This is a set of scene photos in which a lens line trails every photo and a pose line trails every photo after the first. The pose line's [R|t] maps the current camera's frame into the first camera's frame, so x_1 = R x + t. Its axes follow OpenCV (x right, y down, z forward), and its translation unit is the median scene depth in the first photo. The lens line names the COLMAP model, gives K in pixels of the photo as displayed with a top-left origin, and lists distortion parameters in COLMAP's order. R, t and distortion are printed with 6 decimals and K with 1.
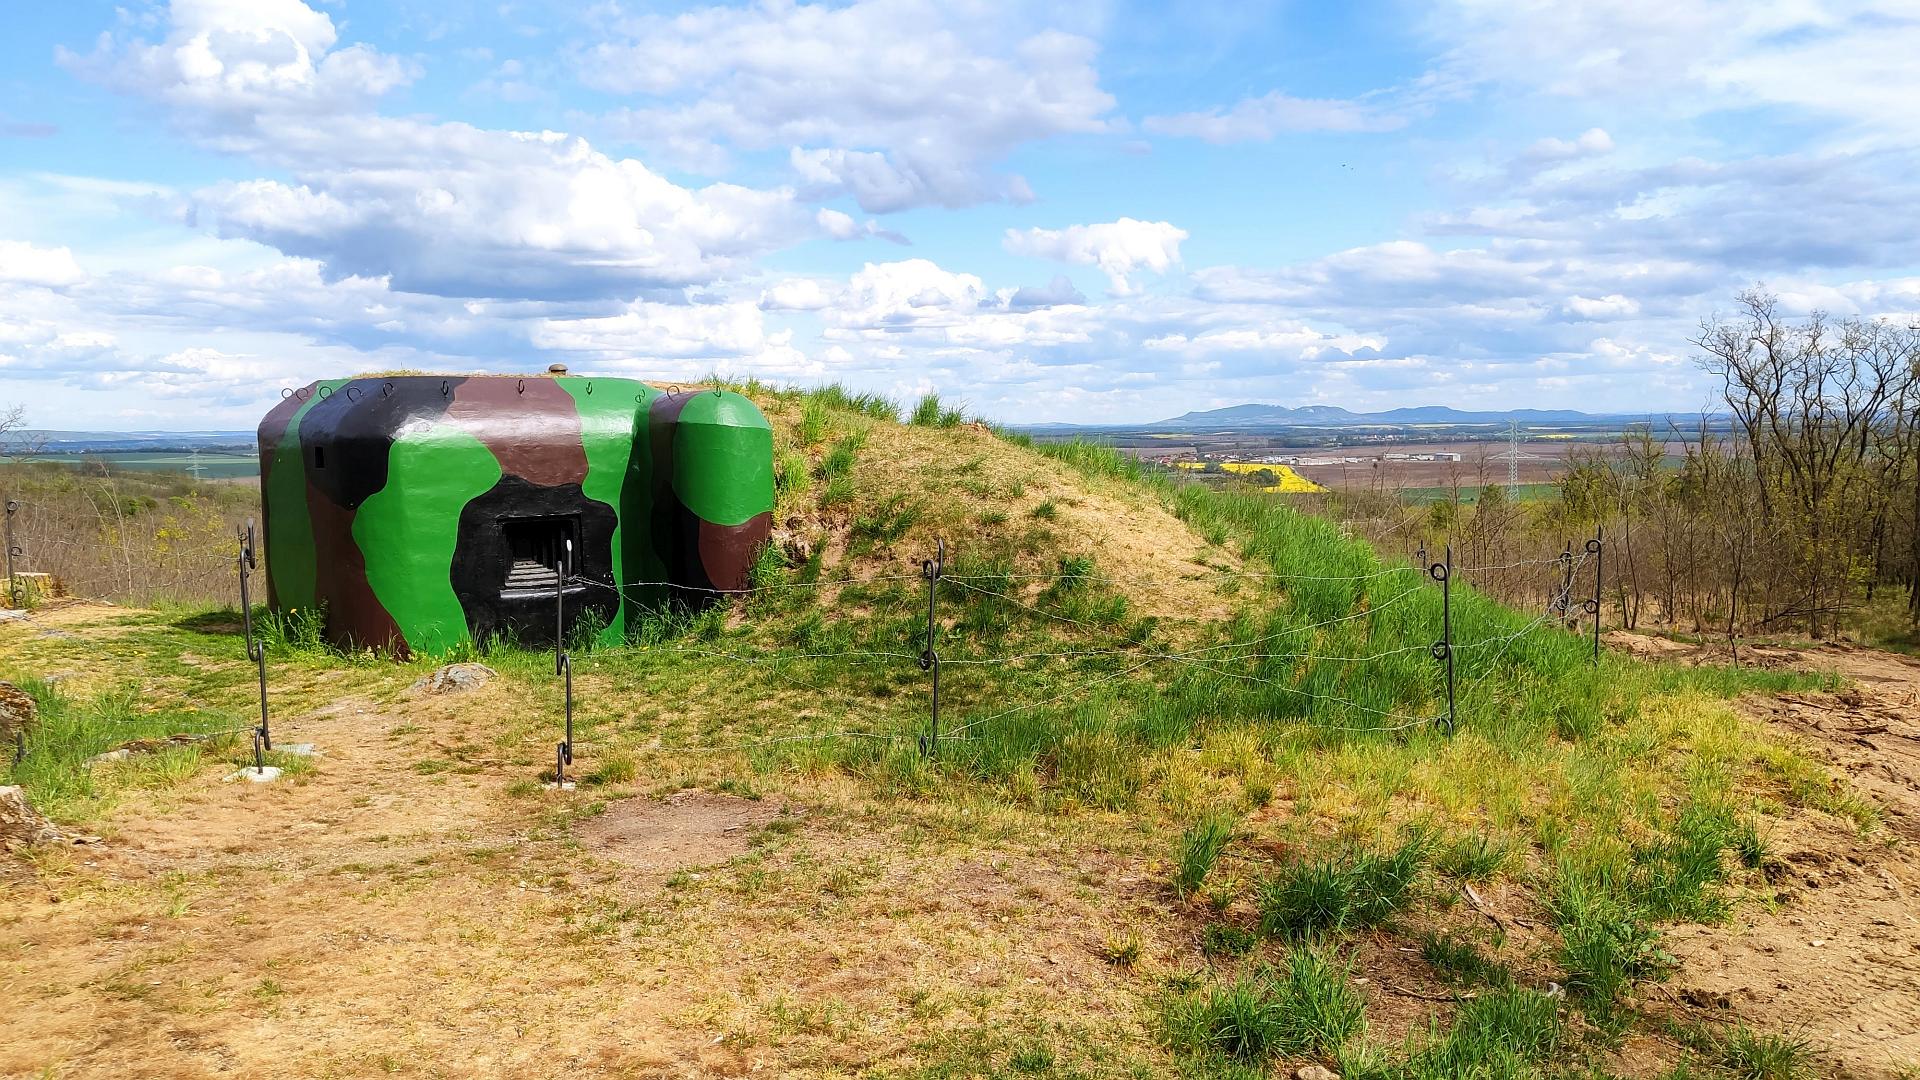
lens RADIAL K [[1411.1, 0, 999.6], [0, 1411.1, 523.1], [0, 0, 1]] dist [0.007267, -0.035027]
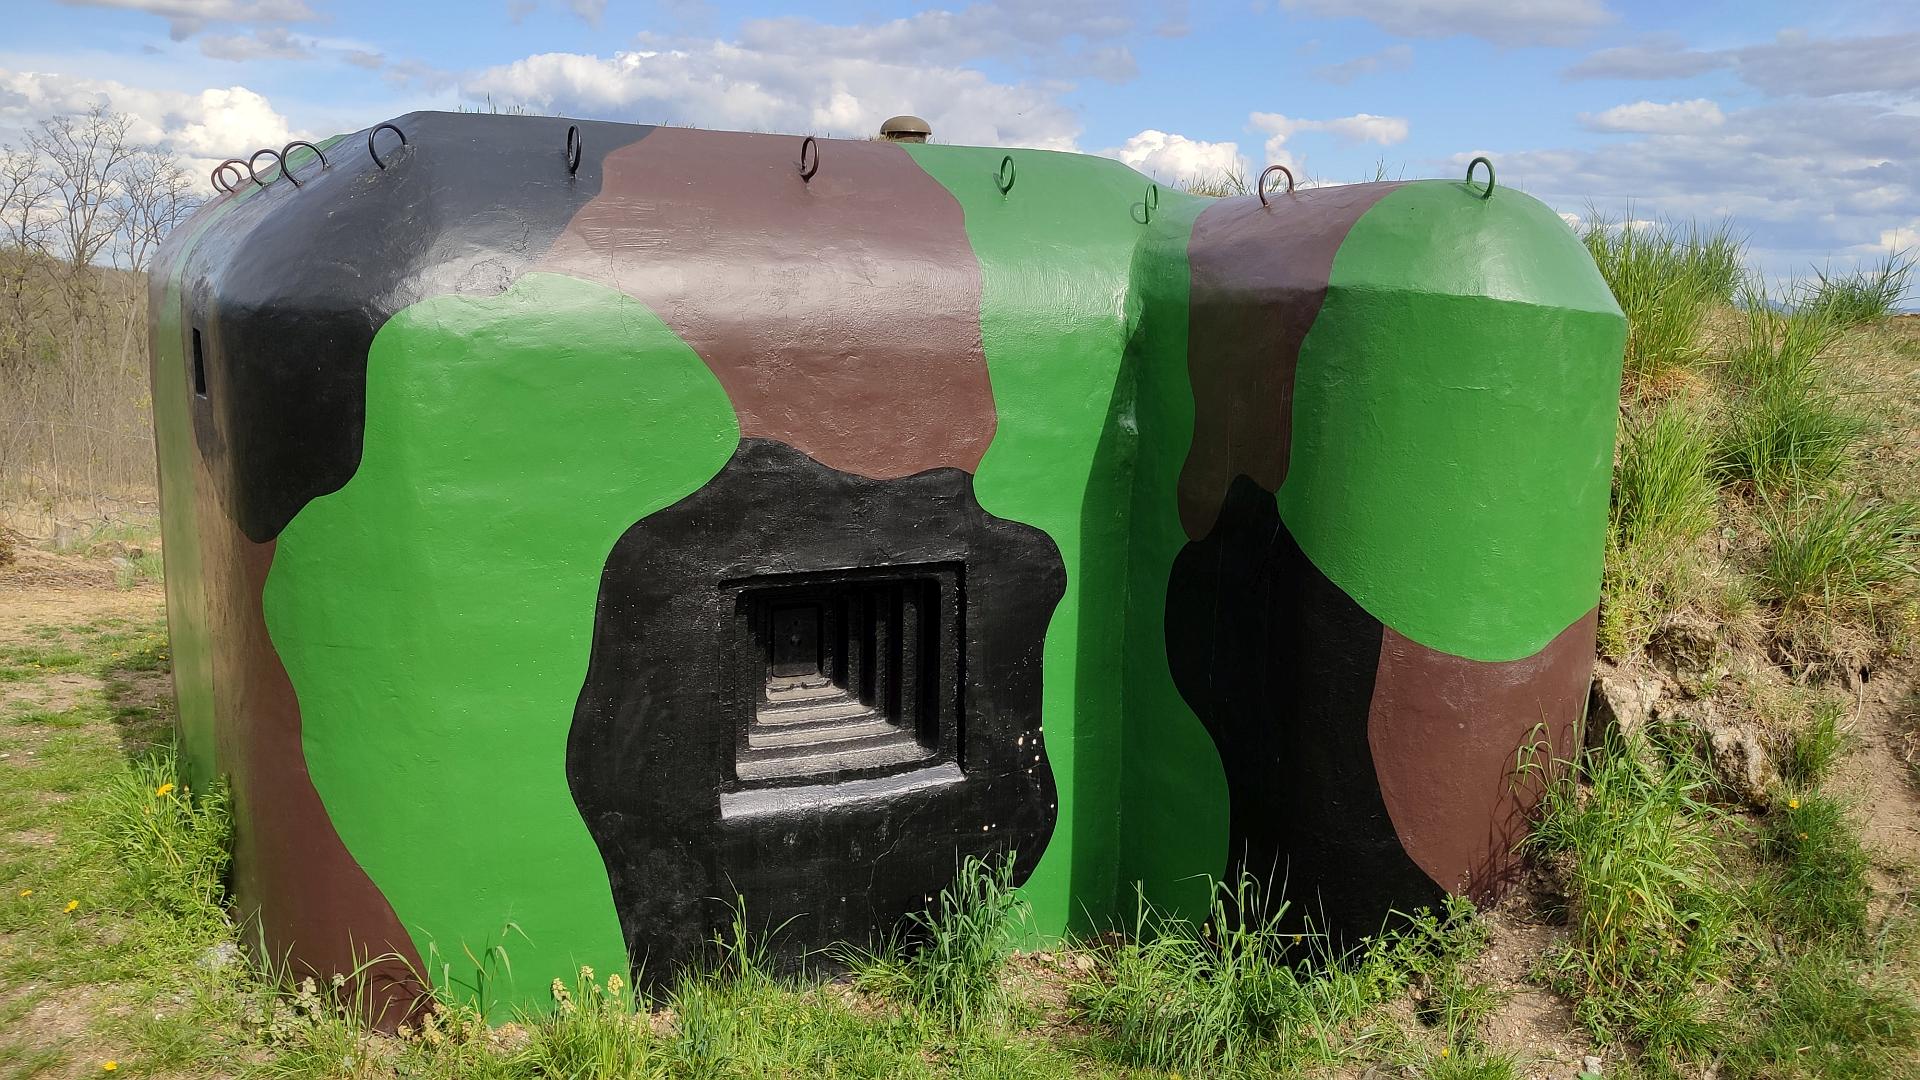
lens RADIAL K [[1411.1, 0, 959.2], [0, 1411.1, 521.6], [0, 0, 1]] dist [0.007267, -0.035027]
pose [[0.975705, 0.065811, -0.208973, -0.256892], [-0.048121, 0.994901, 0.088641, -0.049764], [0.213741, -0.076431, 0.973896, 0.759281]]
